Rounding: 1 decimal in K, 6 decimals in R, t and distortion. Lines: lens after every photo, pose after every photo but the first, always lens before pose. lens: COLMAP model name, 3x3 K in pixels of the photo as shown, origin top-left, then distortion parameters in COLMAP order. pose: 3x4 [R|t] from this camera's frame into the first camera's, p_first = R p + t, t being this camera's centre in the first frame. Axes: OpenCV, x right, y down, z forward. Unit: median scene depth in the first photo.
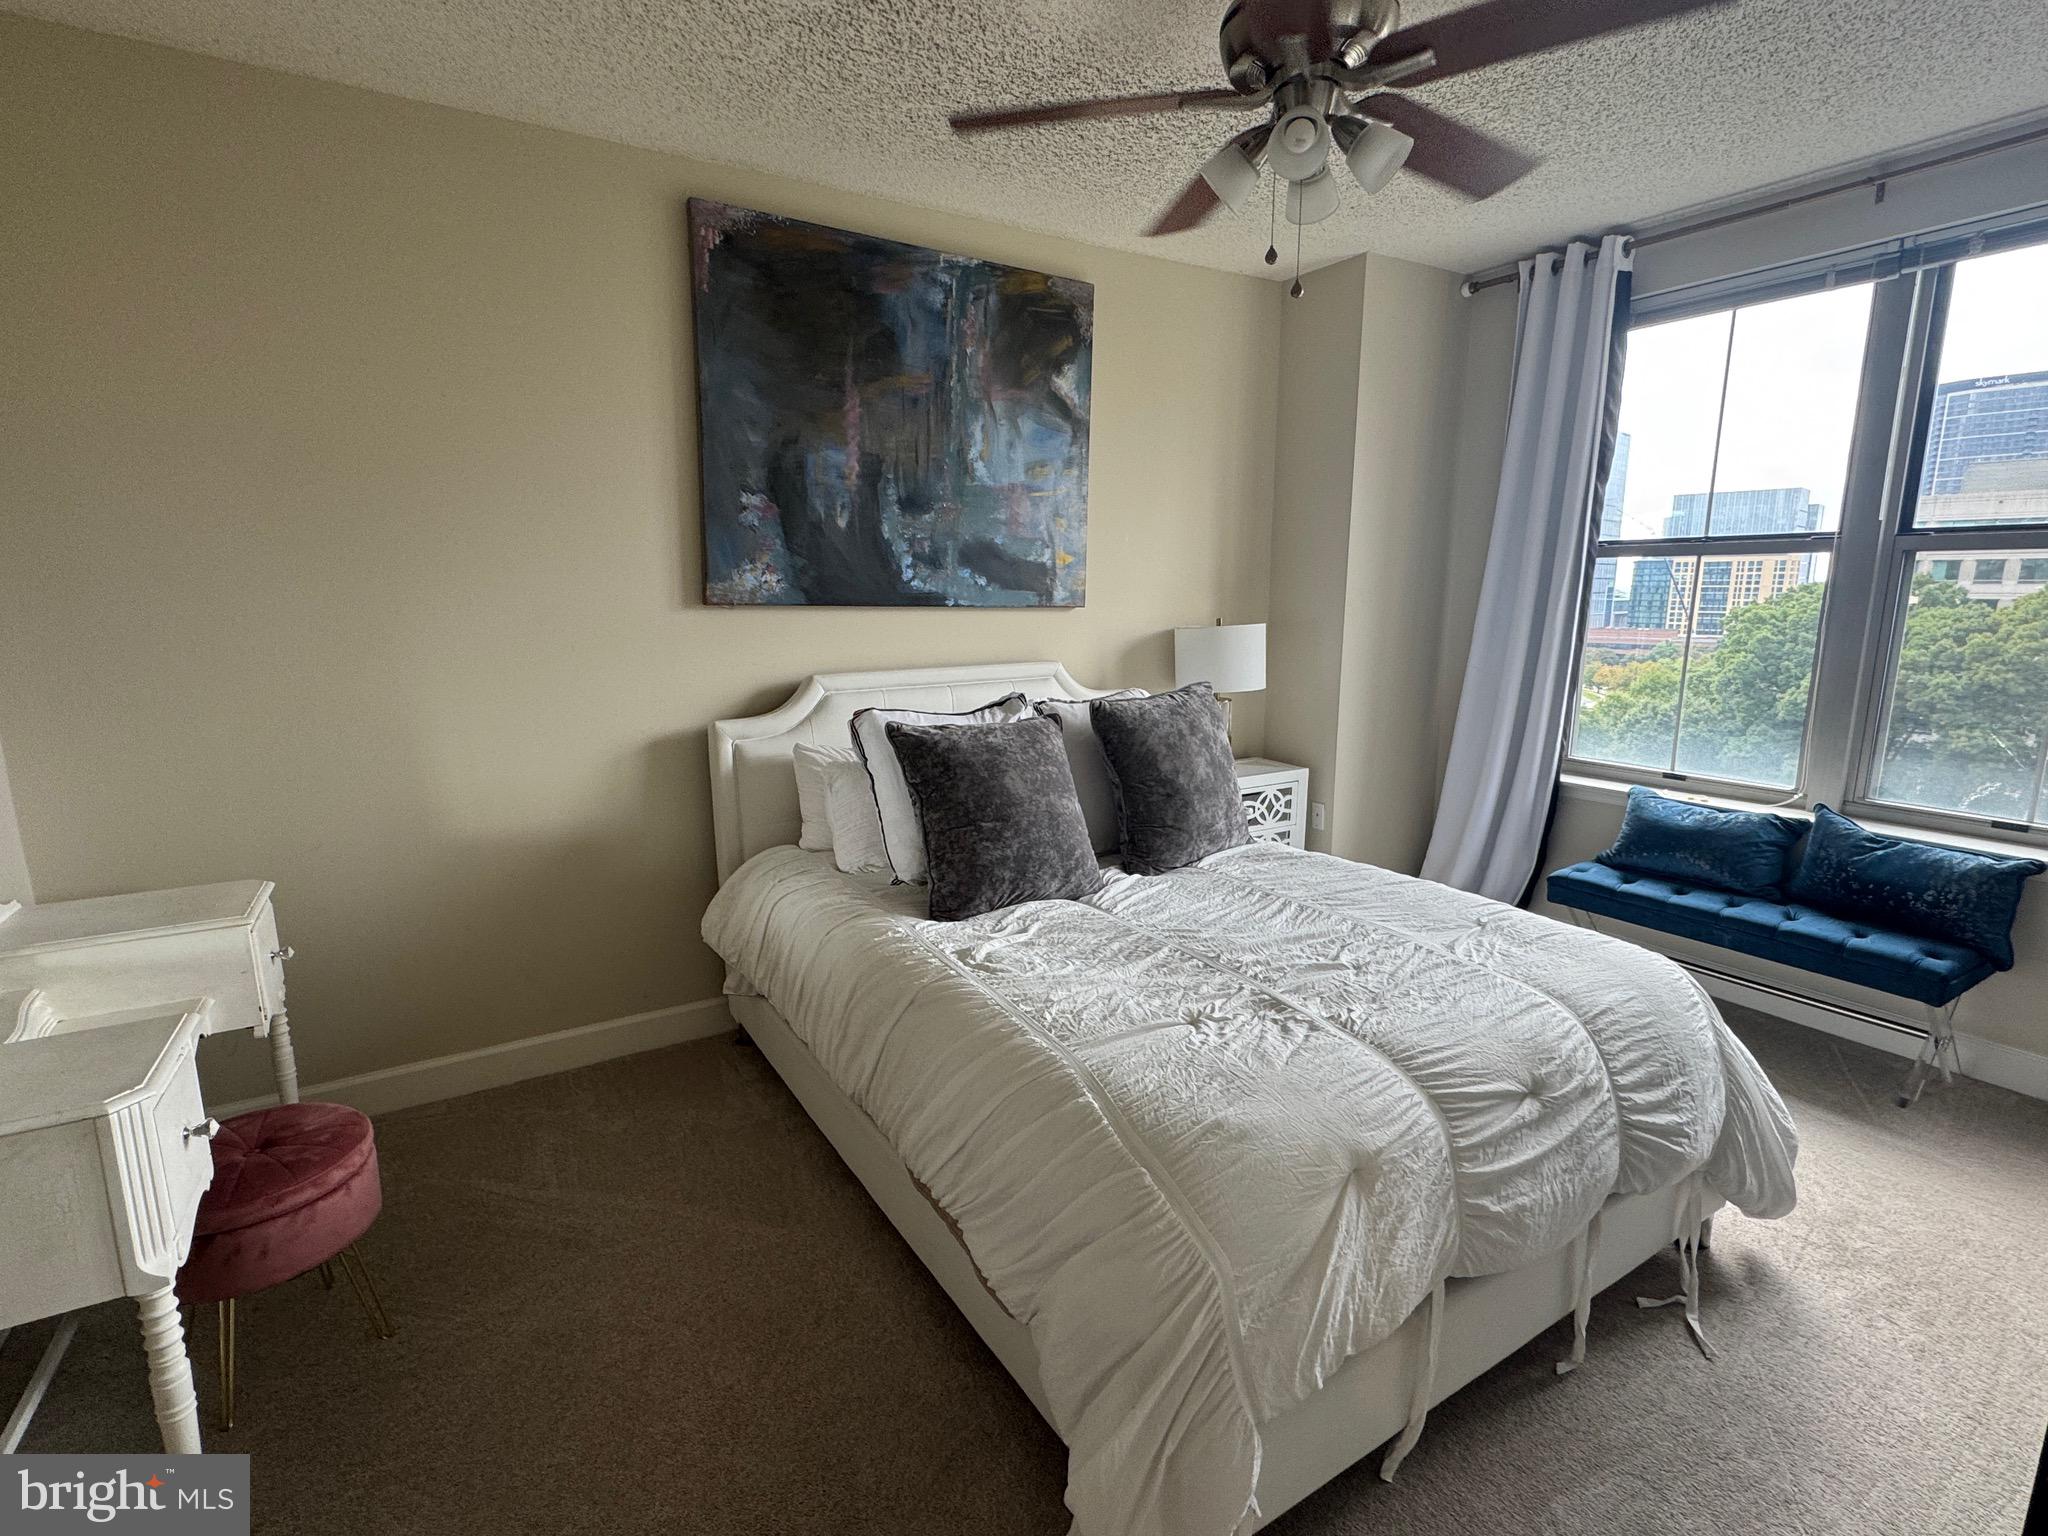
lens RADIAL K [[998.4, 0, 993.9], [0, 998.4, 770.8], [0, 0, 1]] dist [-0.002969, 0.000708]
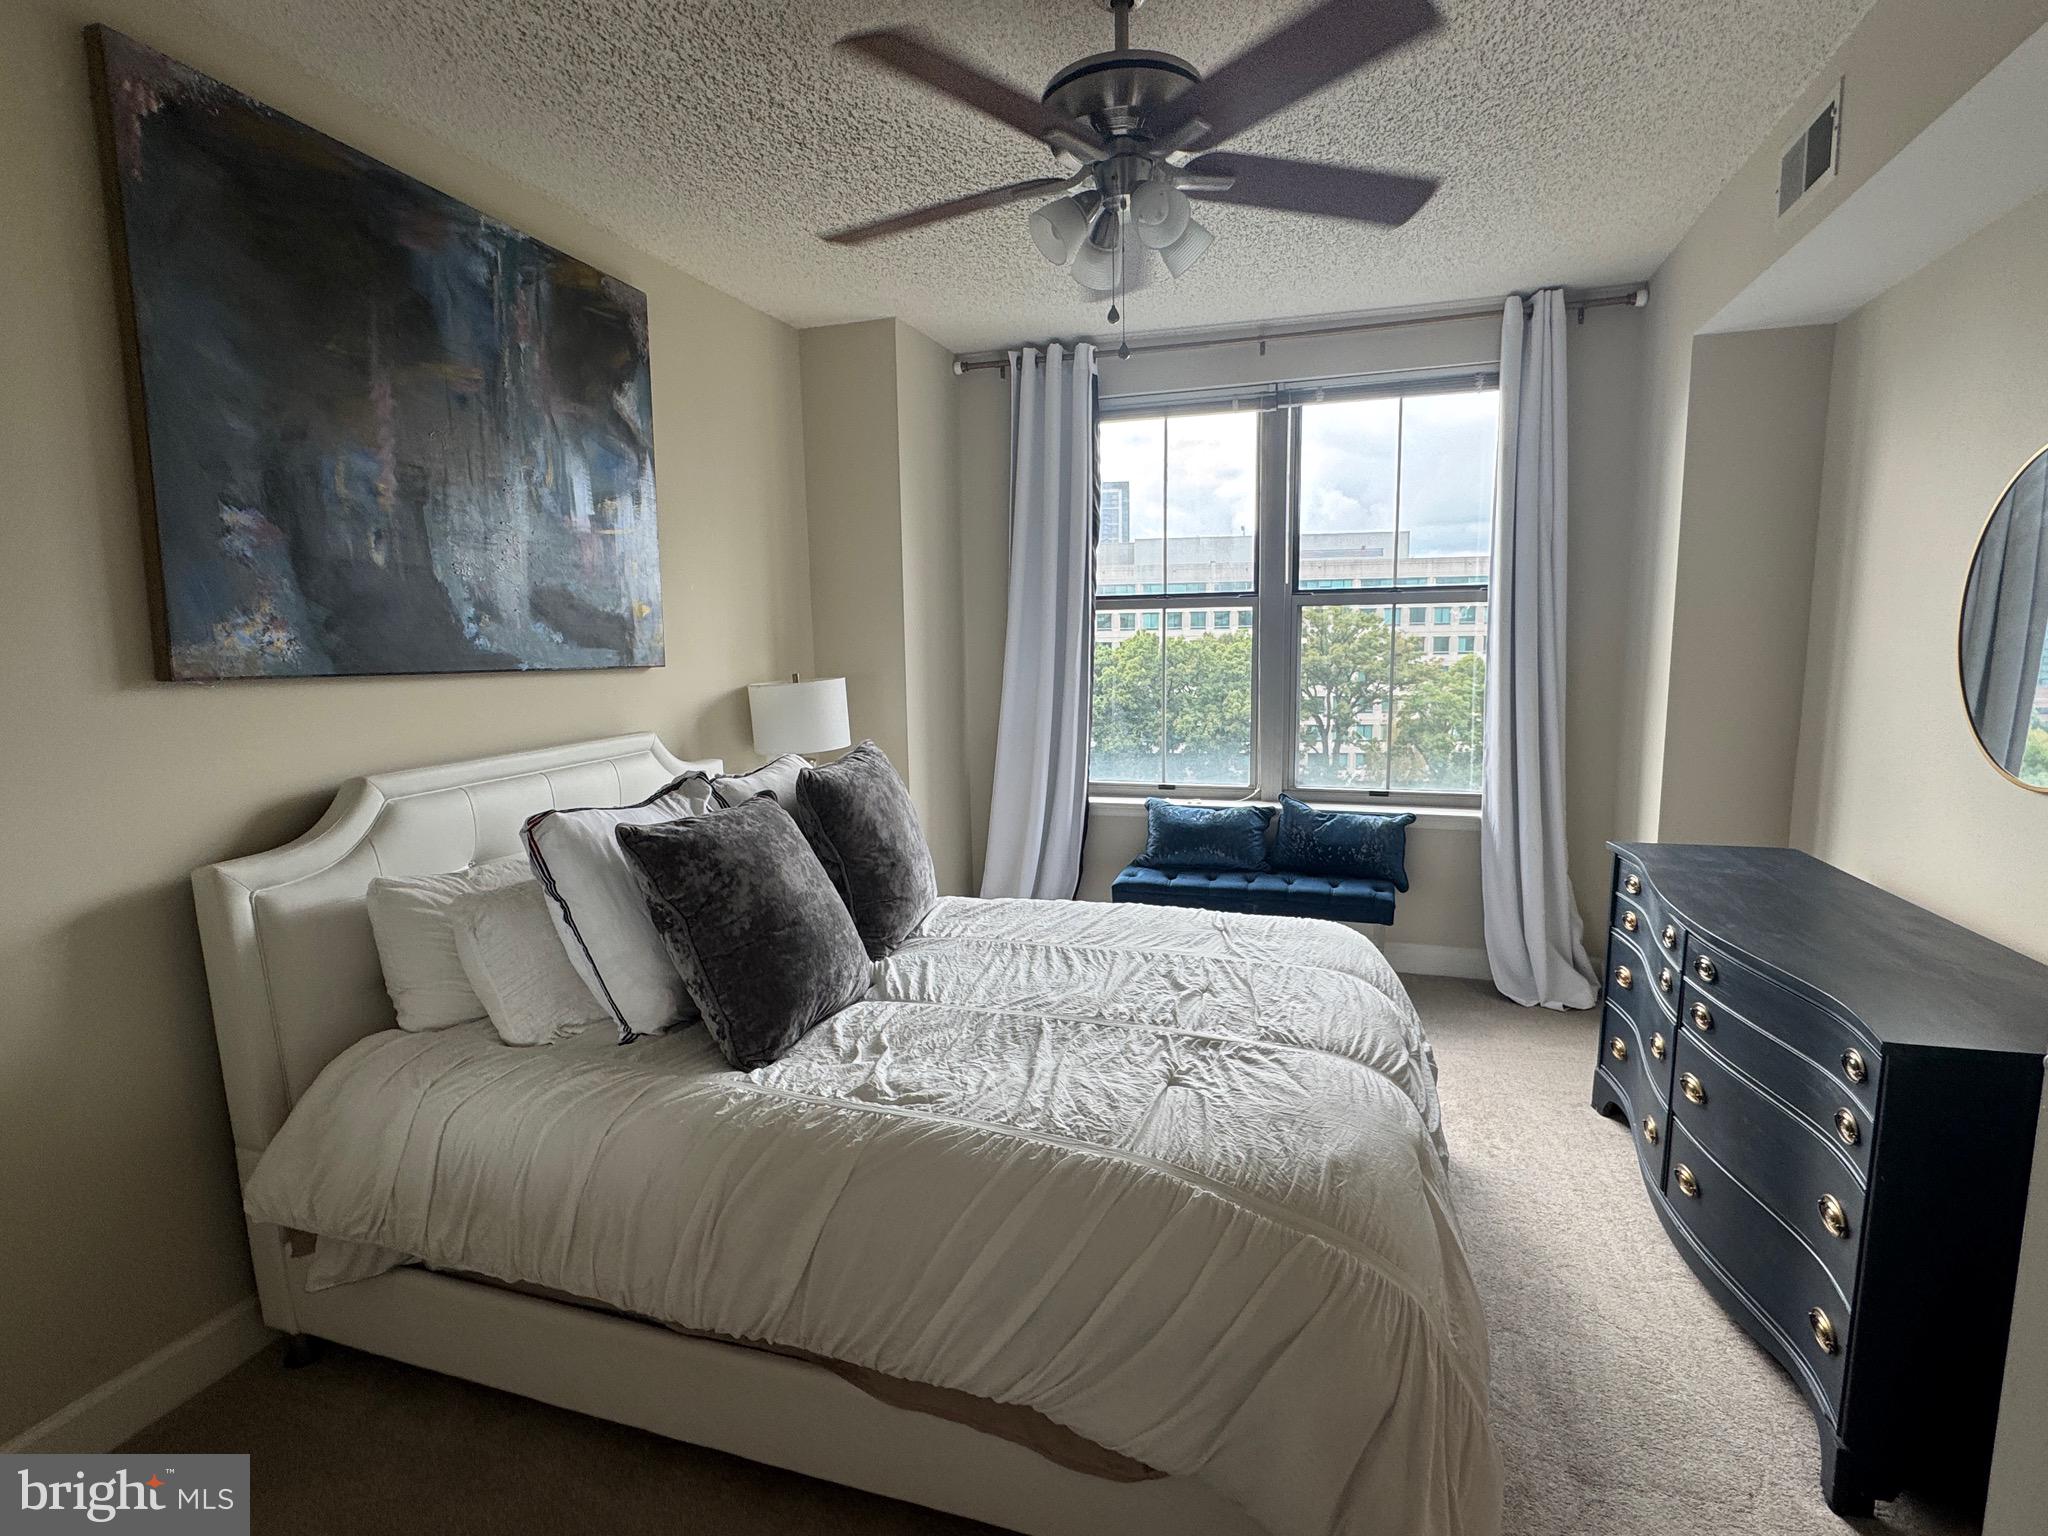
lens RADIAL K [[1020.3, 0, 1022.3], [0, 1020.3, 770.8], [0, 0, 1]] dist [-0.001719, 0.000779]
pose [[0.750177, -0.099499, 0.653708, -0.305554], [0.135900, 0.990709, -0.005162, -0.036035], [-0.647121, 0.092711, 0.756729, 0.184167]]
